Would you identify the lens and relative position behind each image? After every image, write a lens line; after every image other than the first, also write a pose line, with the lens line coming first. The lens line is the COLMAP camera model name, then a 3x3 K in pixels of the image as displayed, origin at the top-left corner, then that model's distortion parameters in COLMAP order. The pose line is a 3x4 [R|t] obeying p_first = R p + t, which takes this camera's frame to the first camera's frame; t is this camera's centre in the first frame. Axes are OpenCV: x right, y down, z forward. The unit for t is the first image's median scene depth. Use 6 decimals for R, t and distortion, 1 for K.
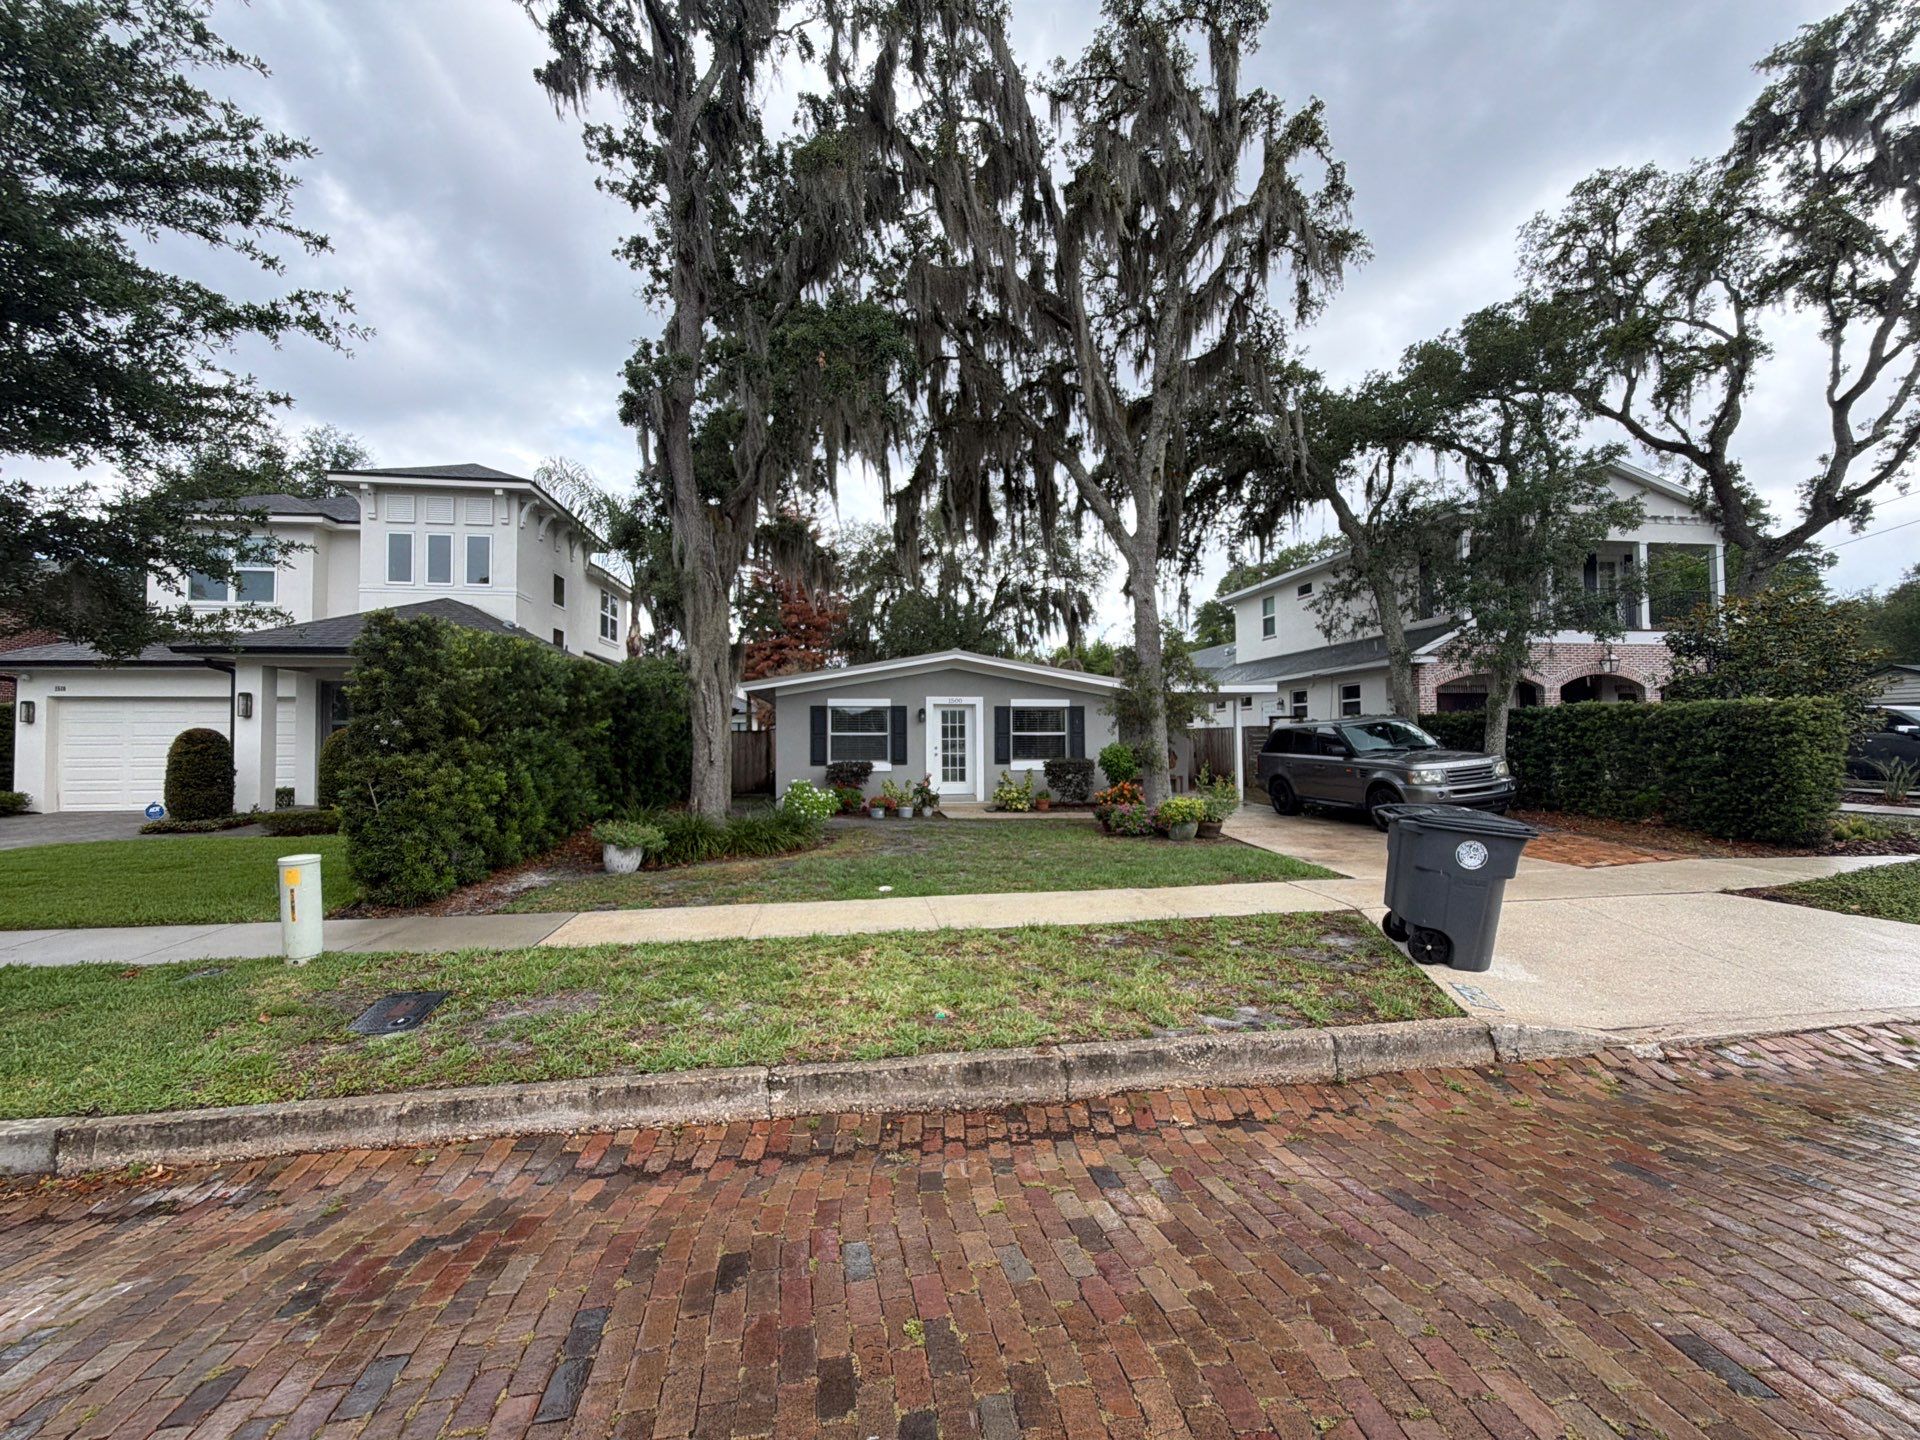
lens RADIAL K [[872.7, 0, 955.9], [0, 872.7, 728.9], [0, 0, 1]] dist [-0.000215, -0.000182]
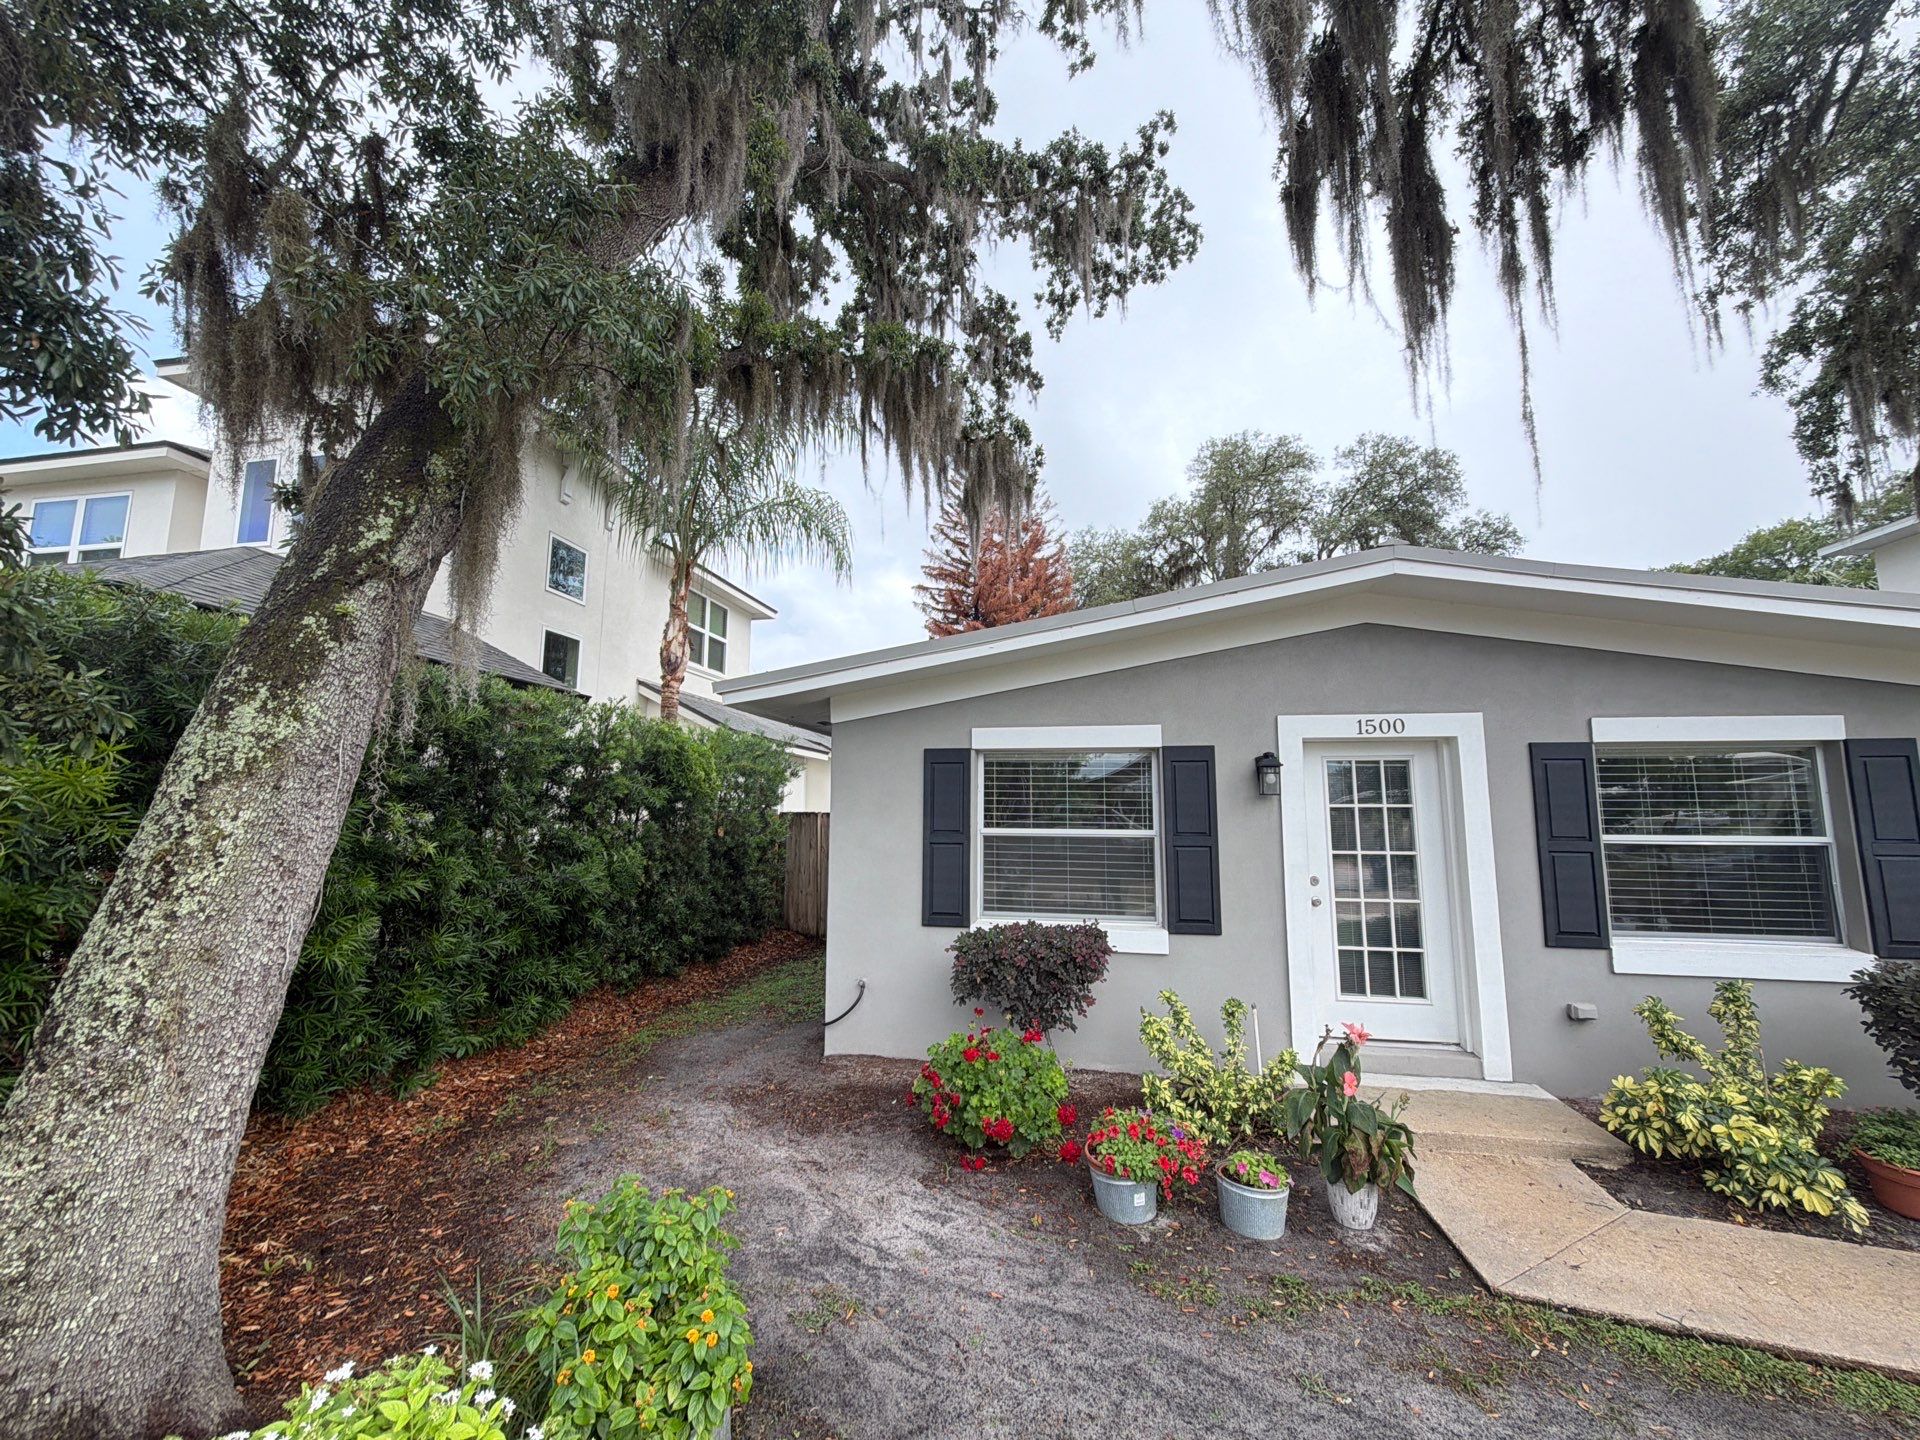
lens RADIAL K [[748.7, 0, 950.6], [0, 748.7, 721.1], [0, 0, 1]] dist [0.016022, 0.000014]
pose [[0.948979, -0.027570, -0.314130, -0.060083], [-0.005819, 0.994470, -0.104862, -0.005862], [0.315284, 0.101340, 0.943571, 0.699442]]
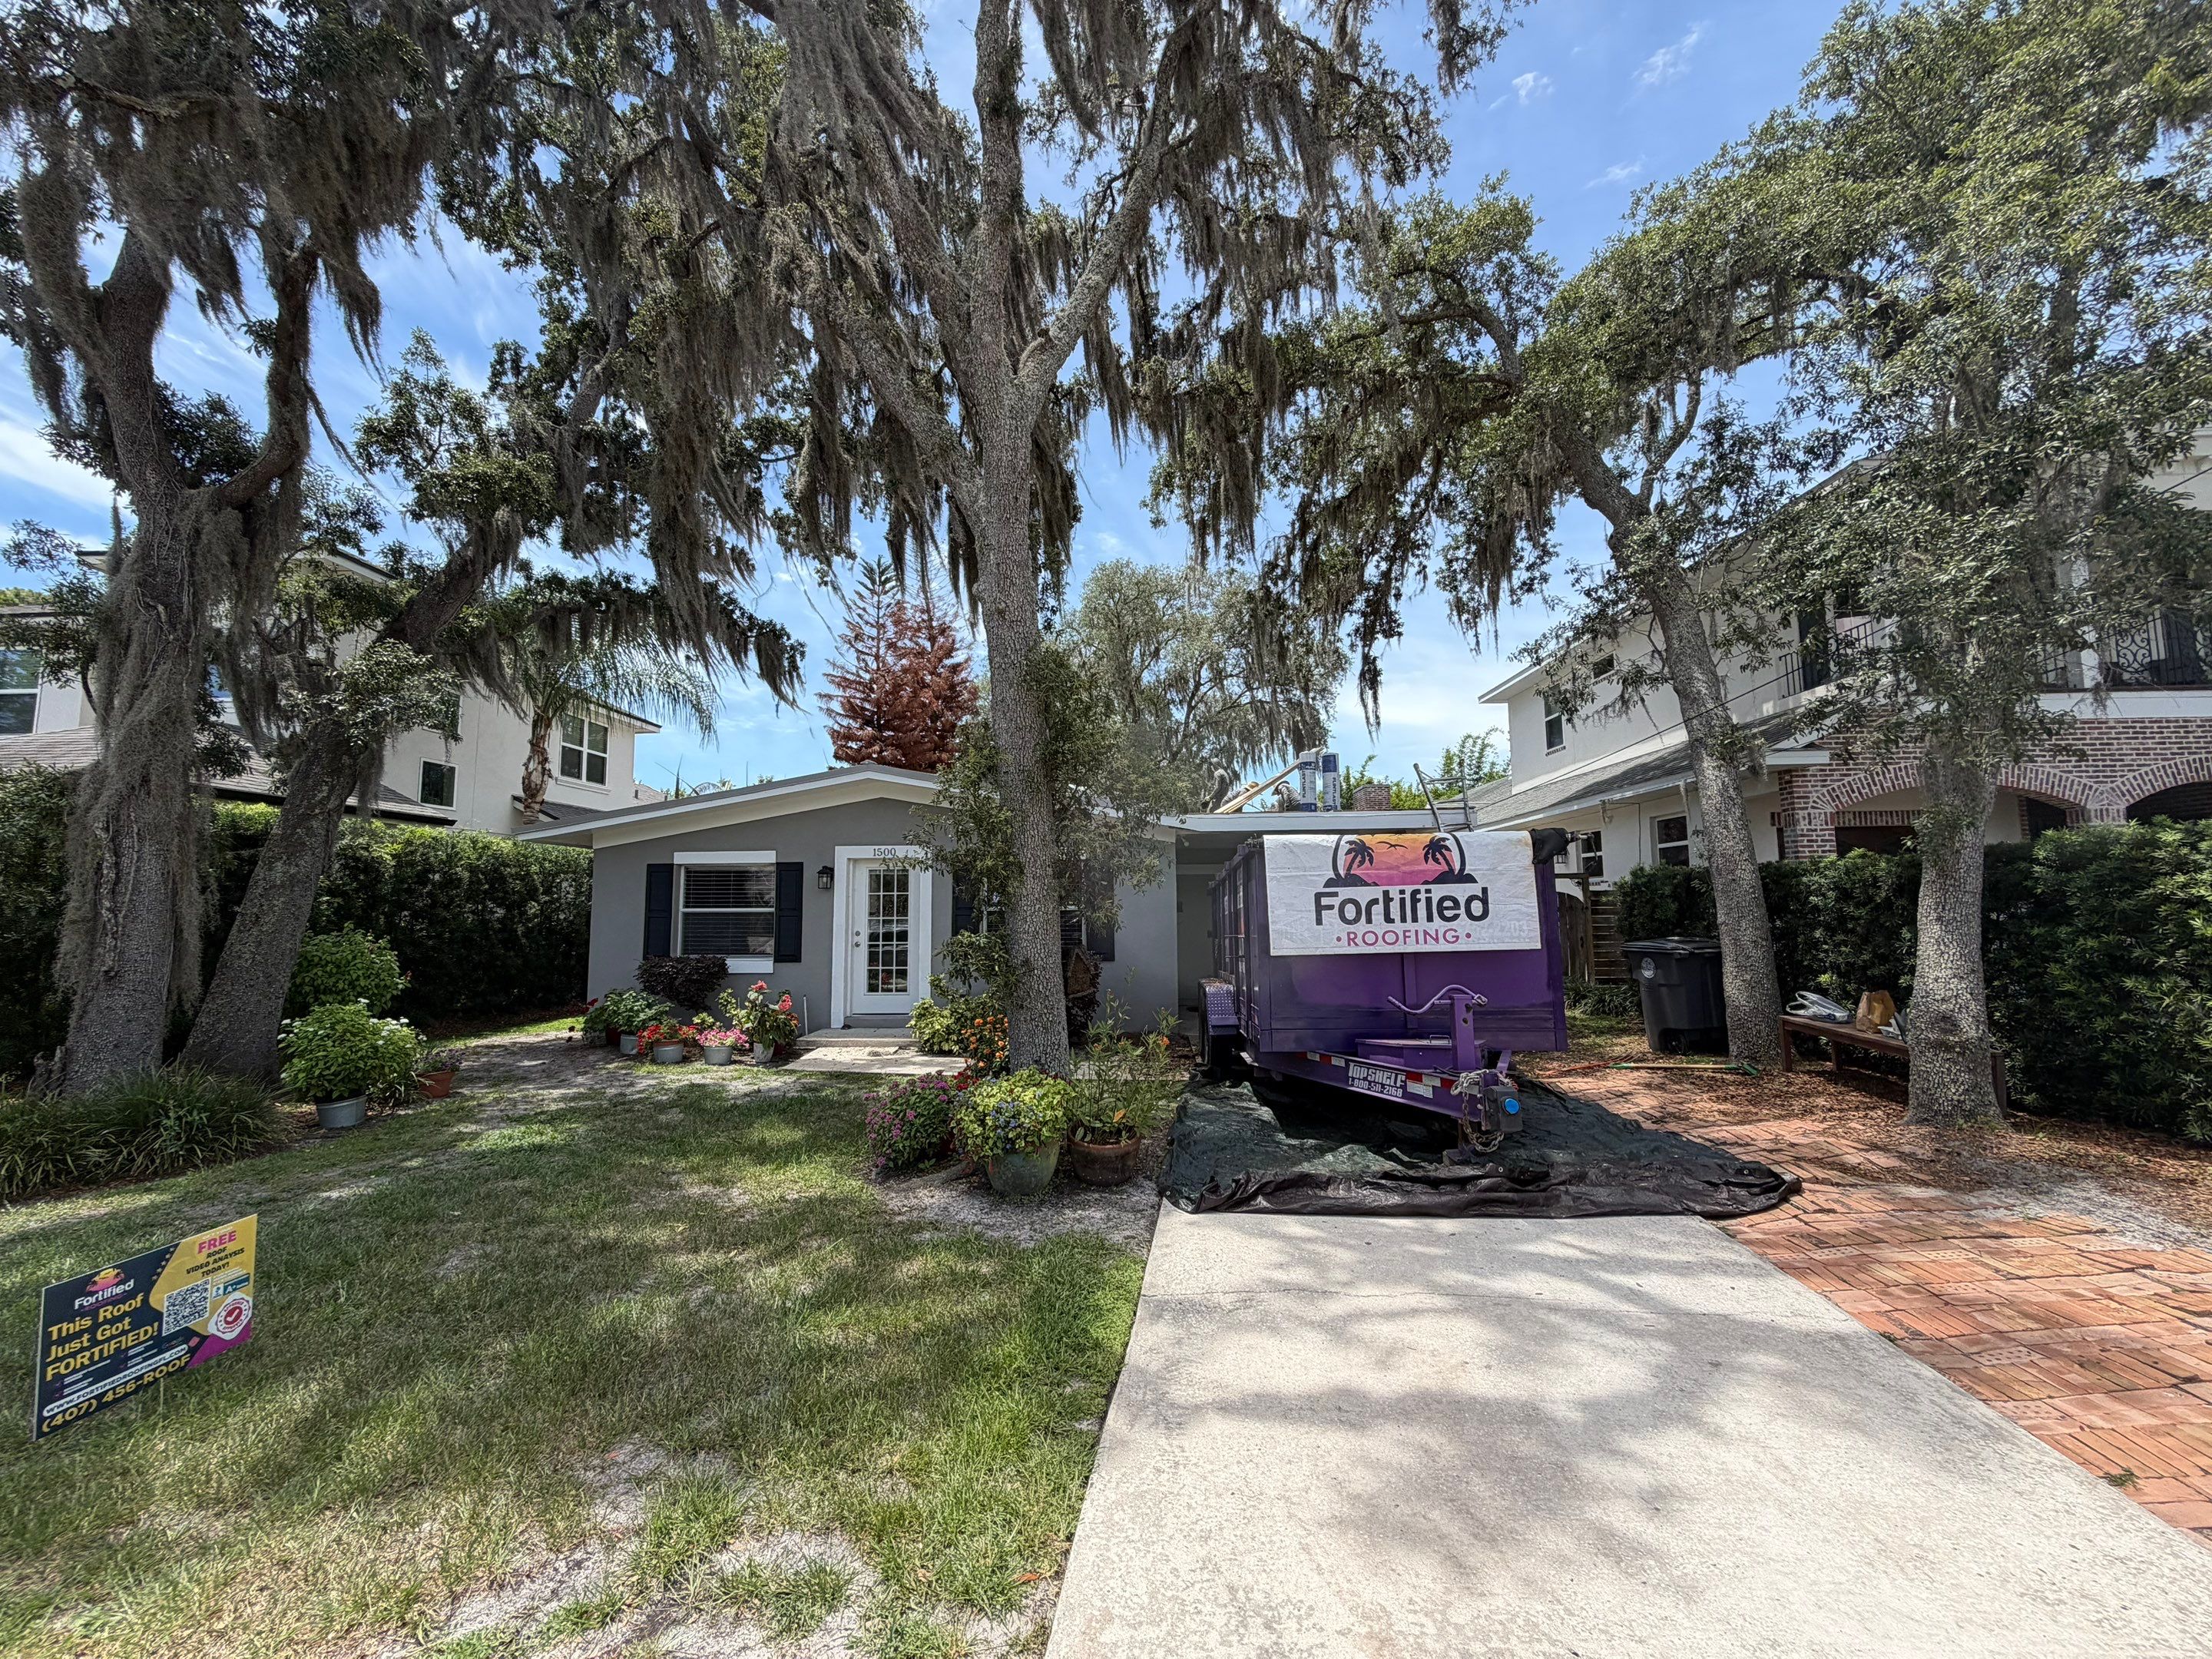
lens RADIAL K [[881.1, 0, 1104.1], [0, 881.1, 825.4], [0, 0, 1]] dist [-0.001677, 0.000003]
pose [[0.983564, -0.022552, -0.179146, 0.246835], [0.007955, 0.996618, -0.081784, -0.001086], [0.180384, 0.079015, 0.980417, 0.444391]]
